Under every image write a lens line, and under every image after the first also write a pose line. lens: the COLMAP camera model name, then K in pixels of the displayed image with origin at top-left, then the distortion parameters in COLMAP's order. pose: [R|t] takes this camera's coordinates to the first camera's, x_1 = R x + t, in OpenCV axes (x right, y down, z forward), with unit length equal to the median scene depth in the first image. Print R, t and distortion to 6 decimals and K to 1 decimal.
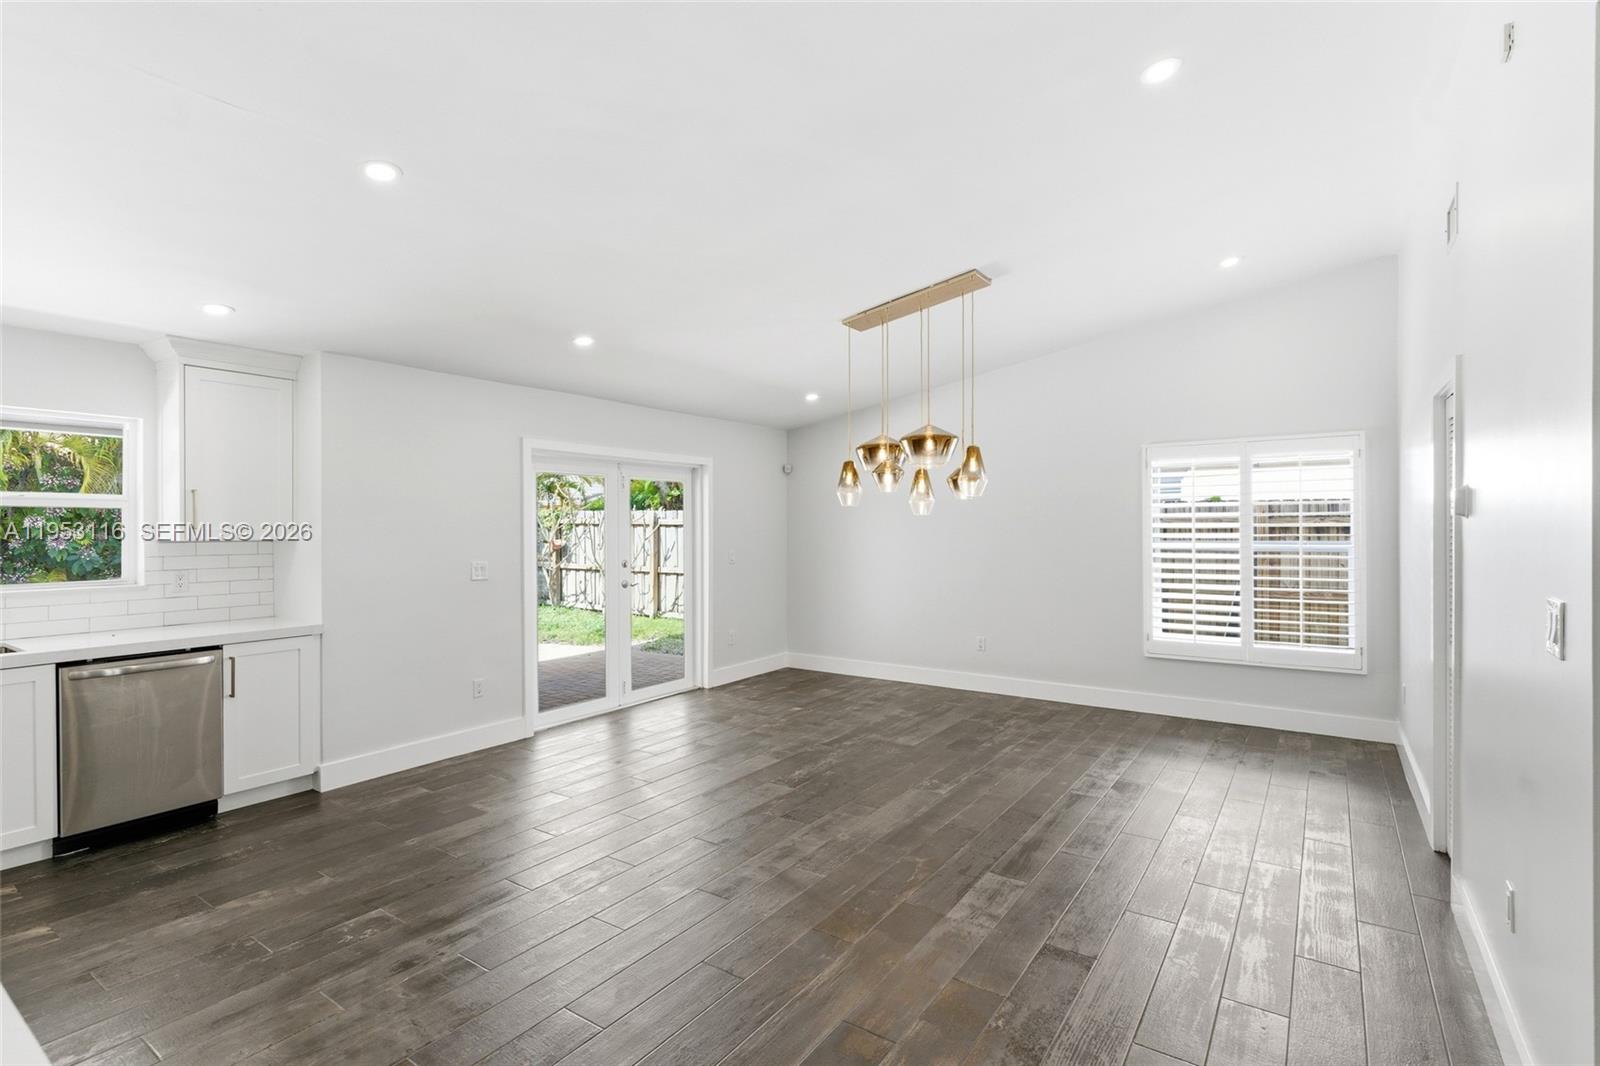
lens RADIAL K [[760.7, 0, 796.9], [0, 760.7, 528.1], [0, 0, 1]] dist [0.001506, -0.000595]
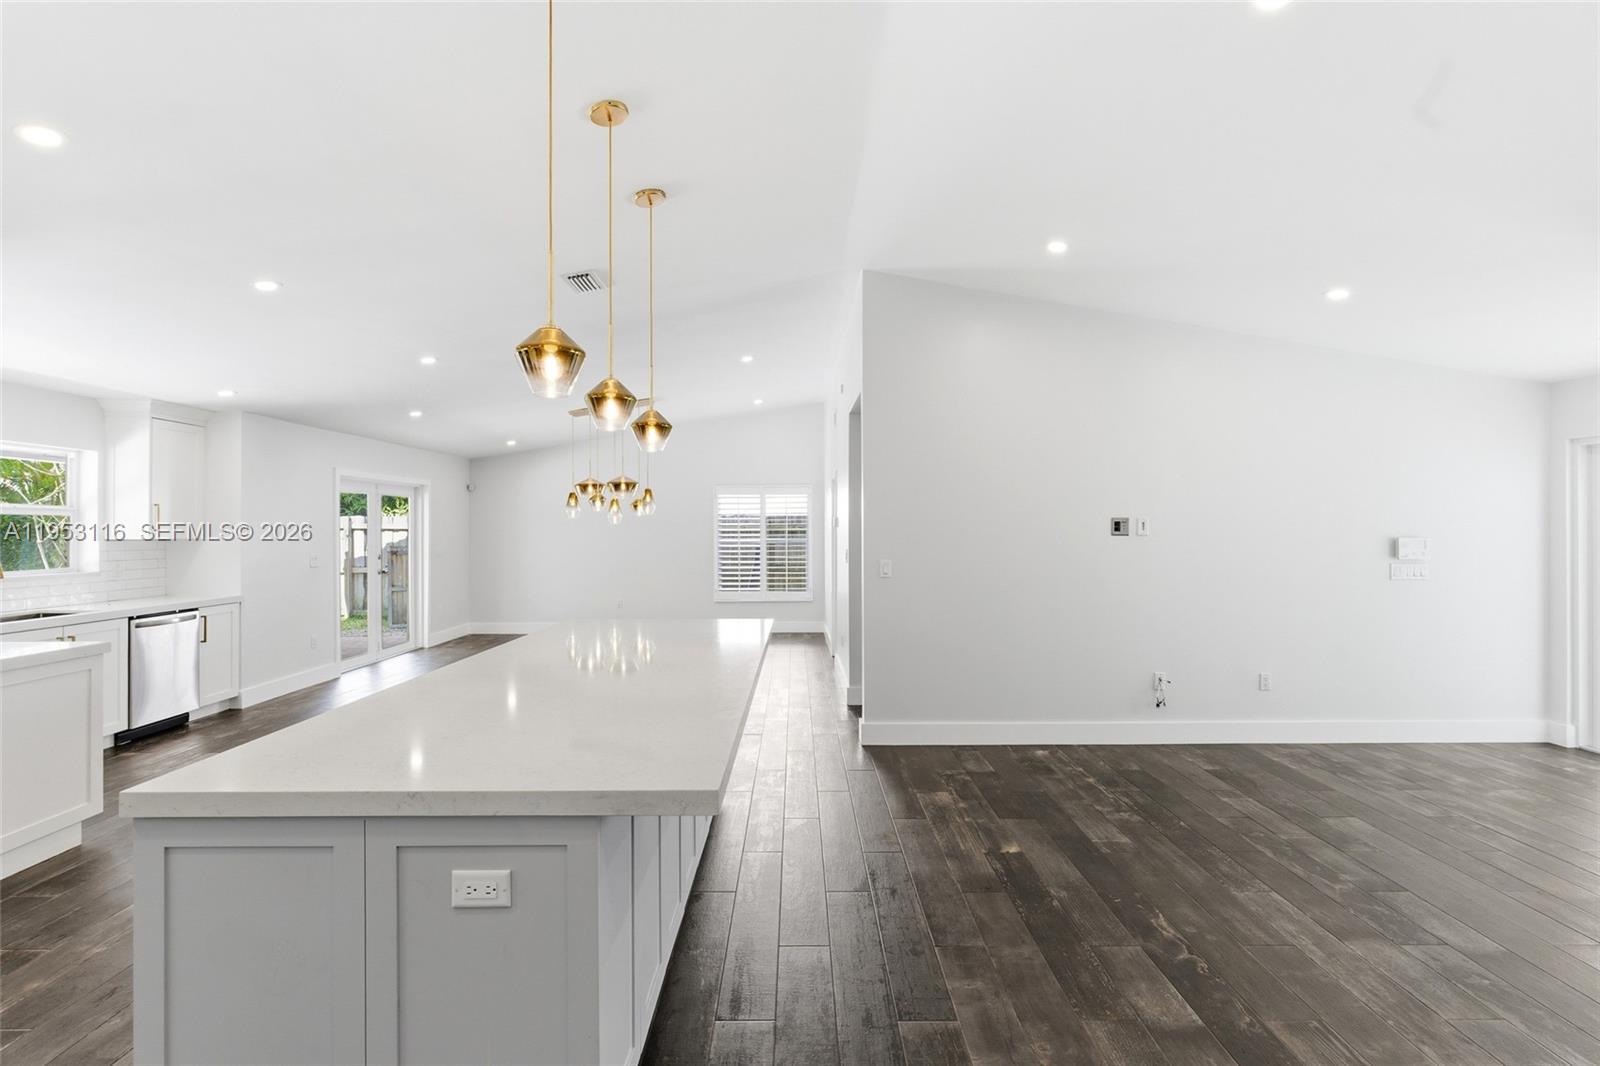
lens RADIAL K [[763.6, 0, 797.2], [0, 763.6, 528.3], [0, 0, 1]] dist [0.002667, -0.000737]
pose [[0.817209, 0.002721, 0.576335, -0.537574], [0.000354, 0.999986, -0.005223, 0.003733], [-0.576341, 0.004473, 0.817197, -0.751390]]
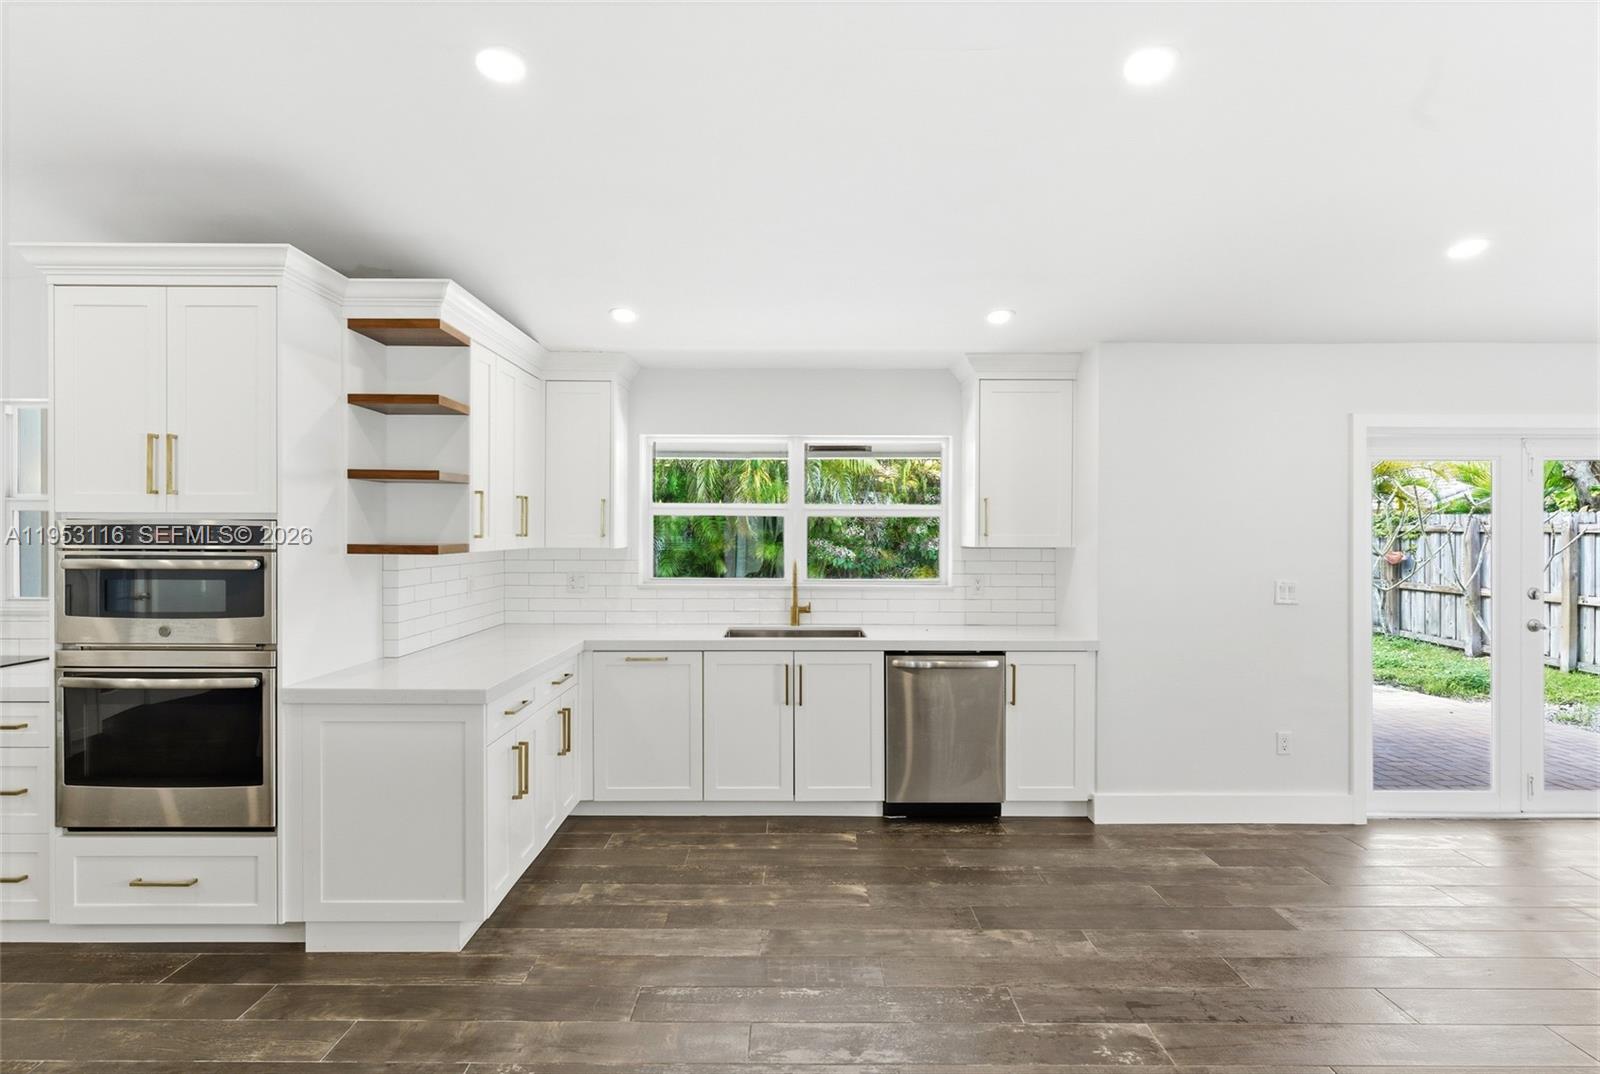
lens RADIAL K [[766.2, 0, 796.7], [0, 766.2, 535.7], [0, 0, 1]] dist [0.017775, -0.011593]
pose [[0.573593, 0.007023, -0.819110, -0.067262], [-0.006485, 0.999971, 0.004033, -0.001254], [0.819115, 0.002999, 0.573622, 0.155895]]
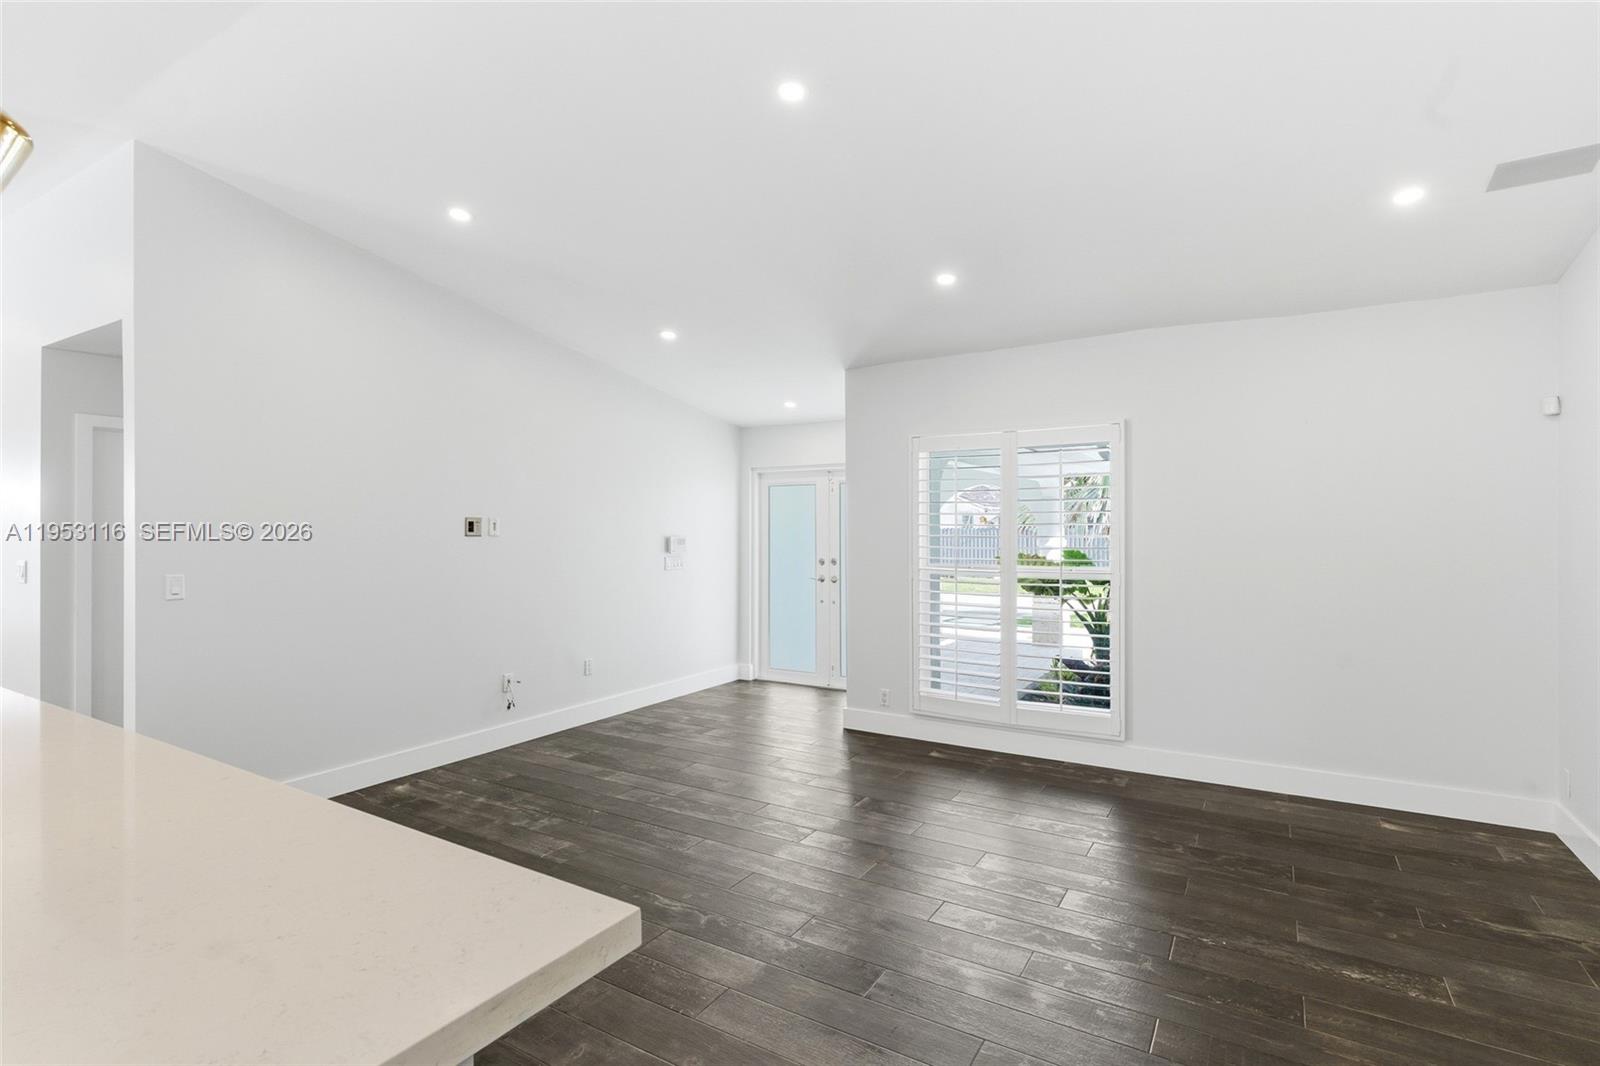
lens RADIAL K [[773.9, 0, 800.5], [0, 773.9, 526.9], [0, 0, 1]] dist [0.001789, -0.000067]
pose [[-0.066213, 0.005569, 0.997790, -0.609402], [0.002576, 0.999982, -0.005410, 0.002477], [-0.997802, 0.002212, -0.066226, -0.495907]]
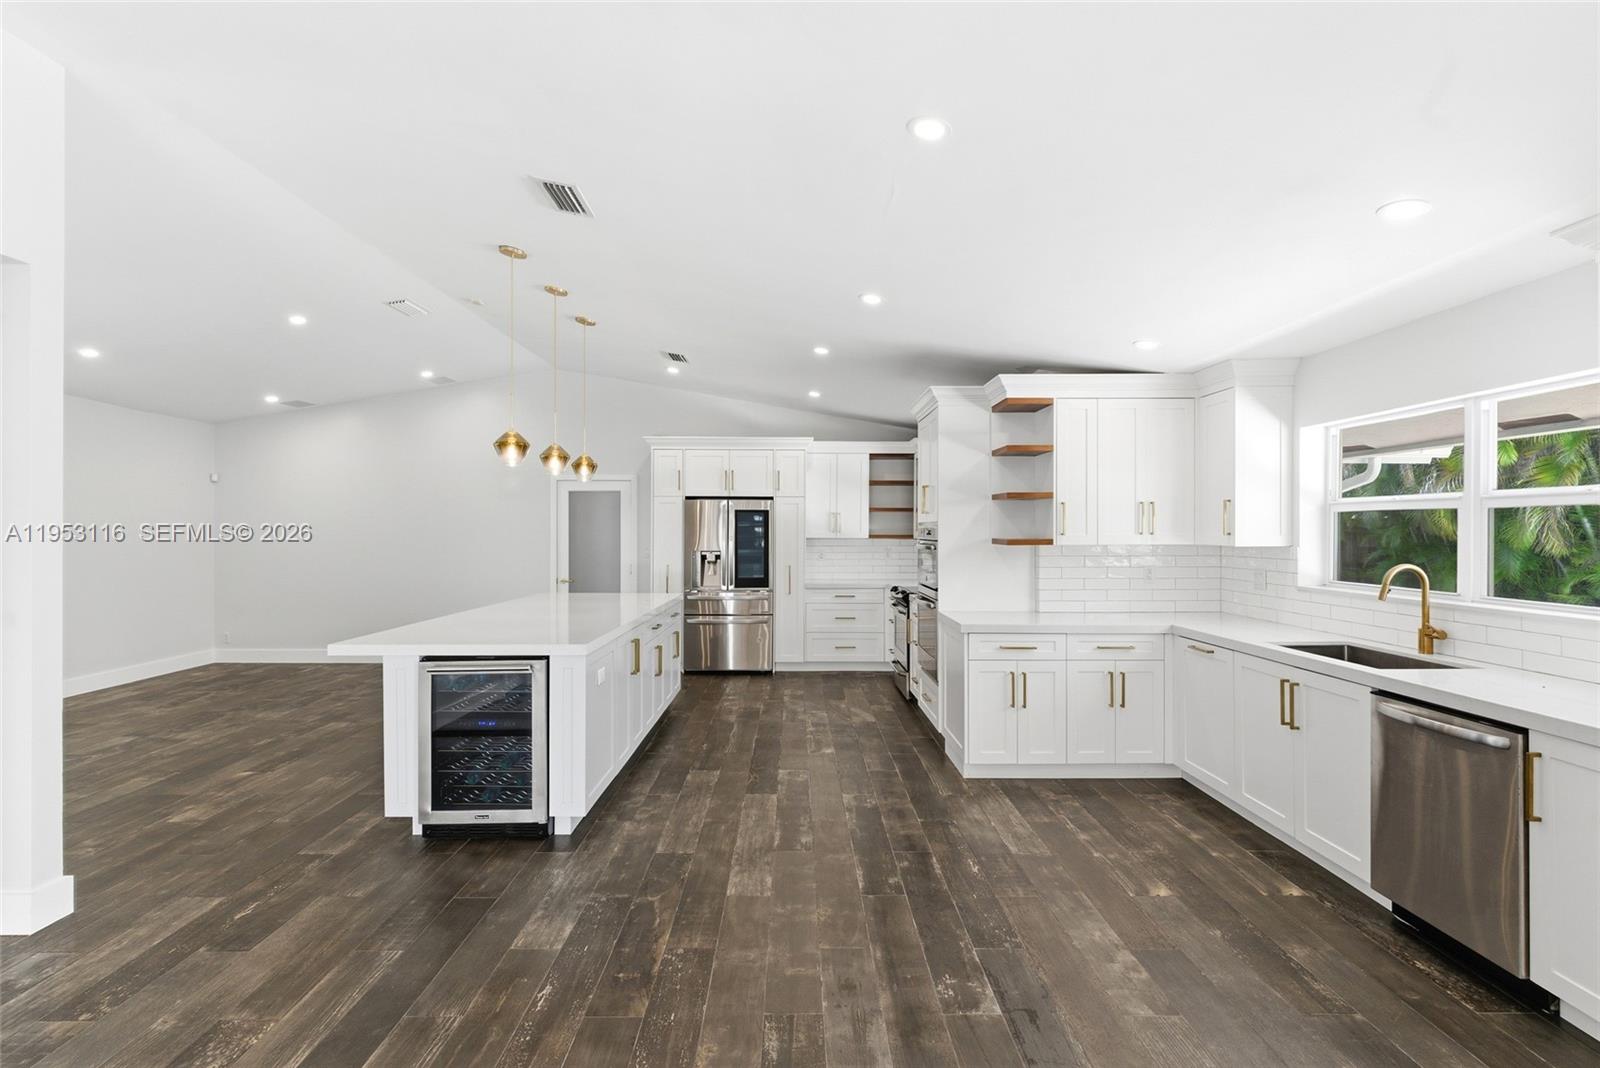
lens RADIAL K [[765.7, 0, 800.0], [0, 765.7, 534.0], [0, 0, 1]] dist [0.001894, -0.000205]
pose [[-0.812945, 0.004903, -0.582320, 0.053203], [0.000387, 0.999969, 0.007879, -0.004035], [0.582340, 0.006180, -0.812922, 0.944912]]
